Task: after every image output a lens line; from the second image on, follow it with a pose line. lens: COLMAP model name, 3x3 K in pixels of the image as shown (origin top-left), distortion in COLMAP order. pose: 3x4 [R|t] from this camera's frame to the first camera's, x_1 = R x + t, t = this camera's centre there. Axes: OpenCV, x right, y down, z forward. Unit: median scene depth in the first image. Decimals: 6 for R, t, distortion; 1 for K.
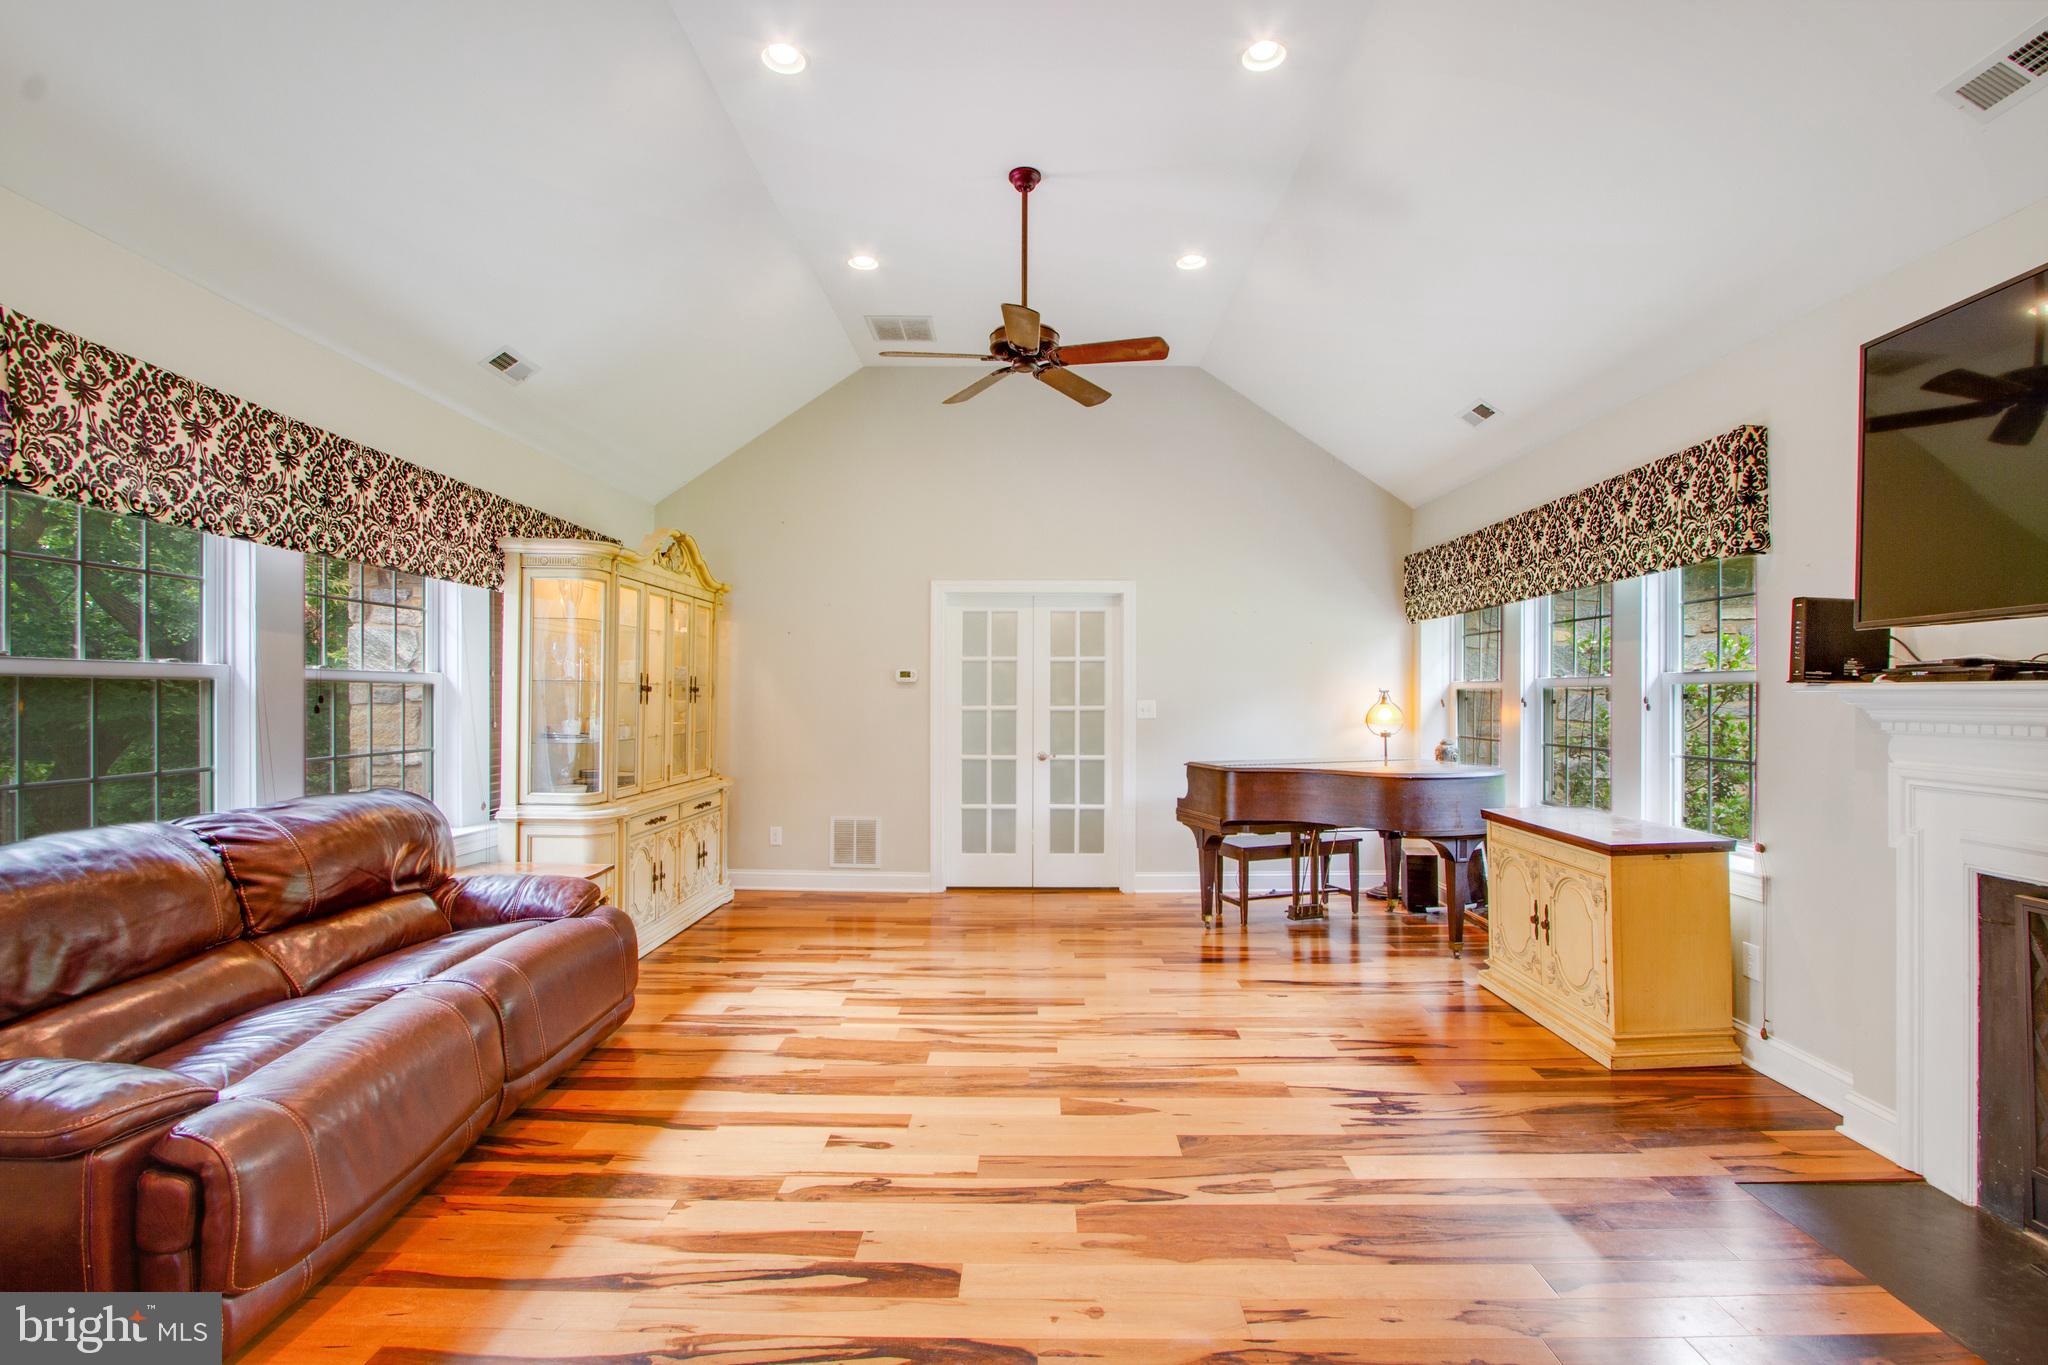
lens RADIAL K [[943.9, 0, 1034.6], [0, 943.9, 687.5], [0, 0, 1]] dist [-0.024760, 0.004605]
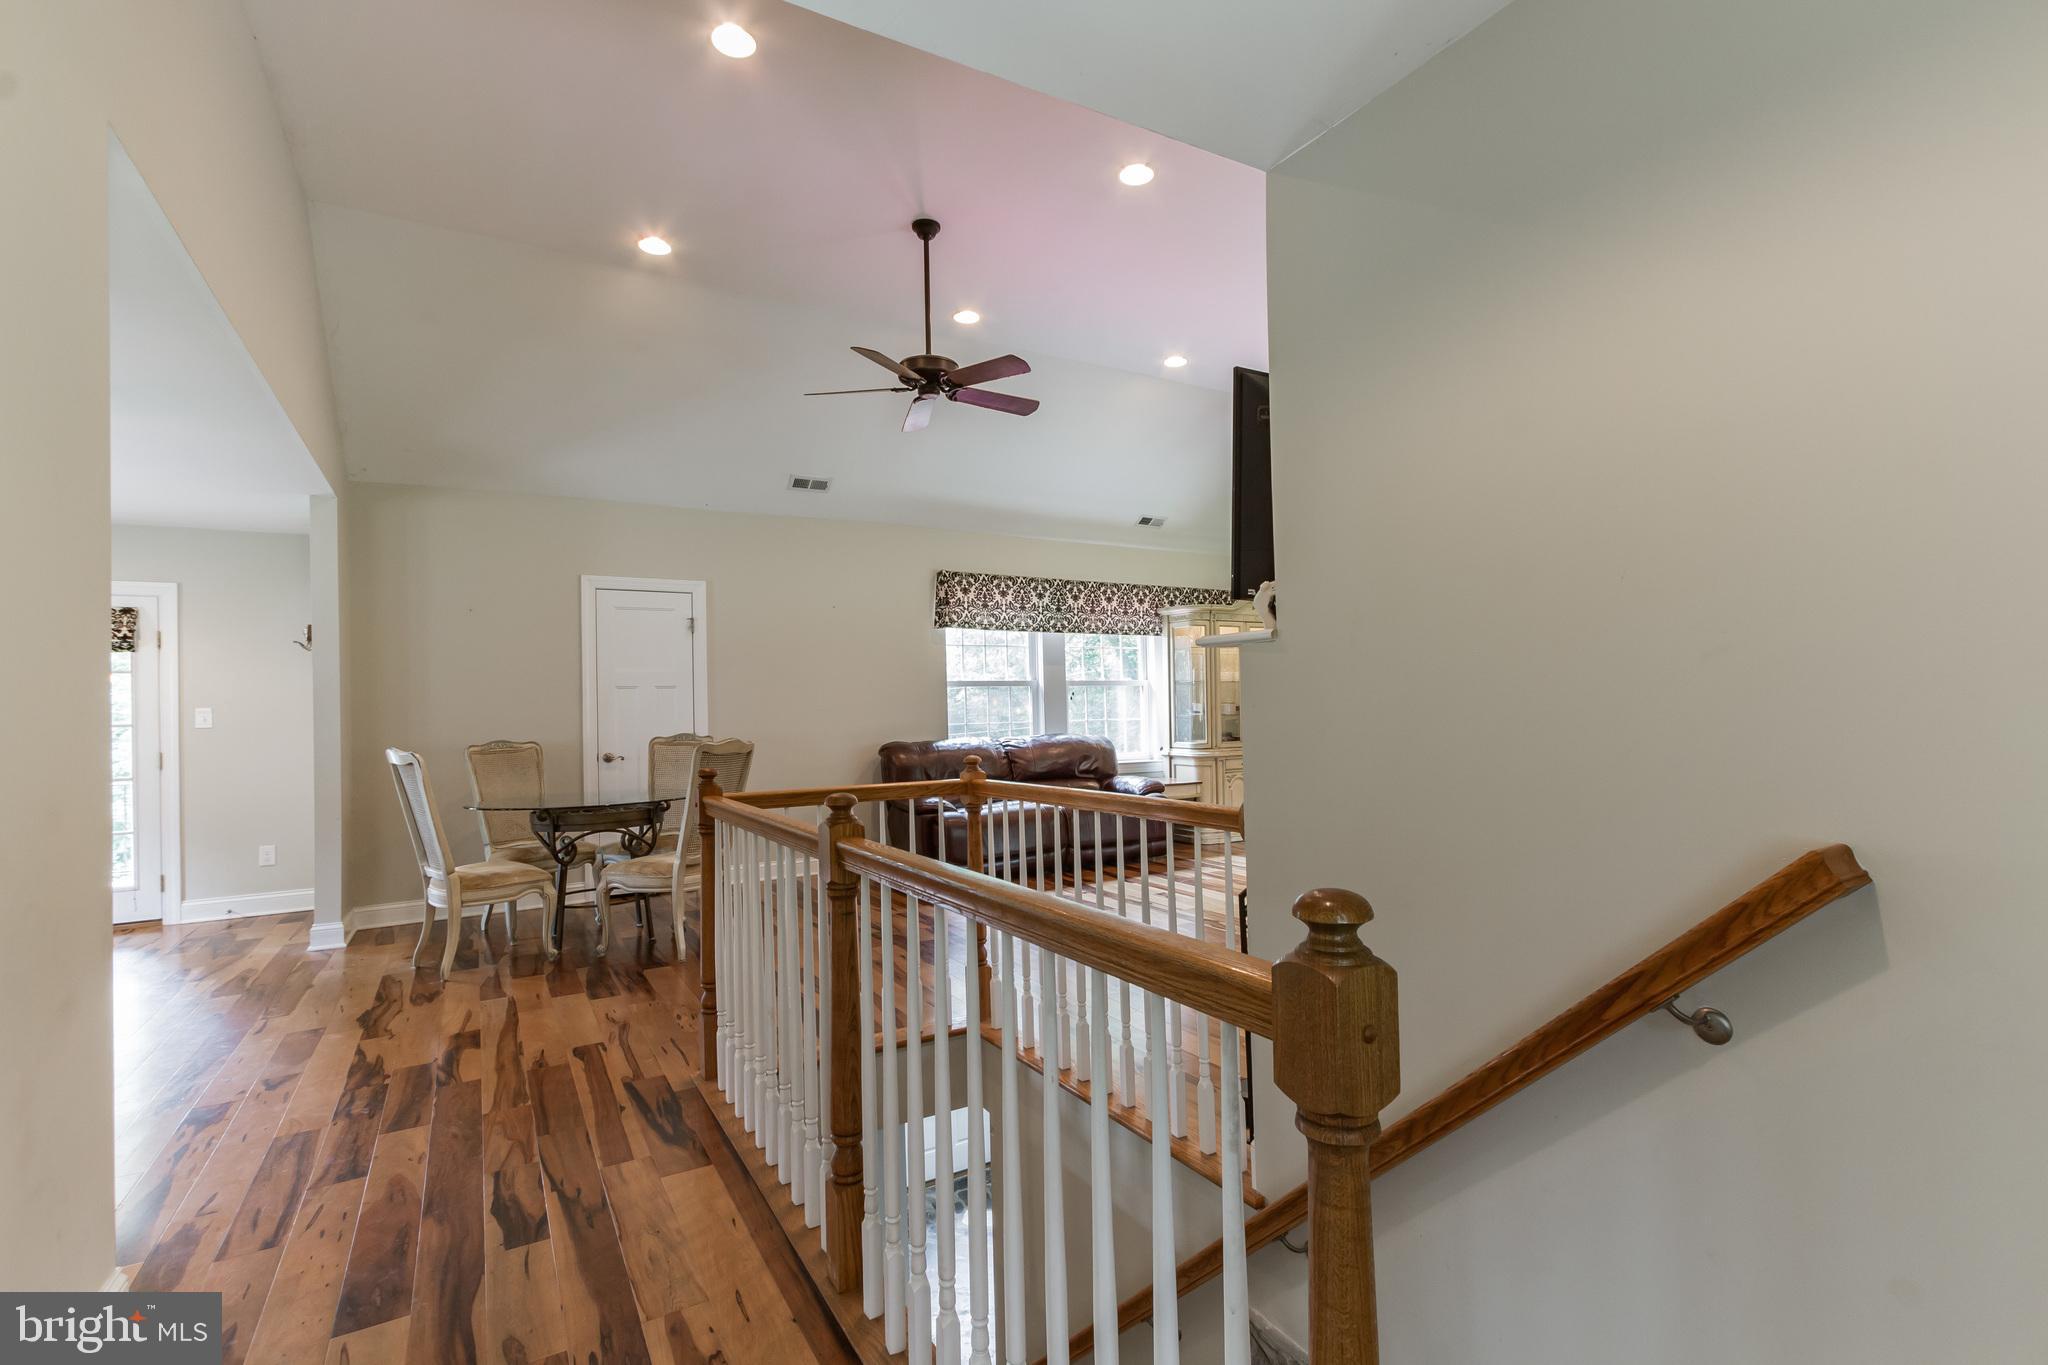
lens RADIAL K [[943.9, 0, 1034.6], [0, 943.9, 687.5], [0, 0, 1]] dist [-0.024760, 0.004605]
pose [[0.504306, -0.036336, -0.862760, 1.146347], [0.028714, 0.999267, -0.025300, 0.051868], [0.863047, -0.012014, 0.504980, -0.238695]]
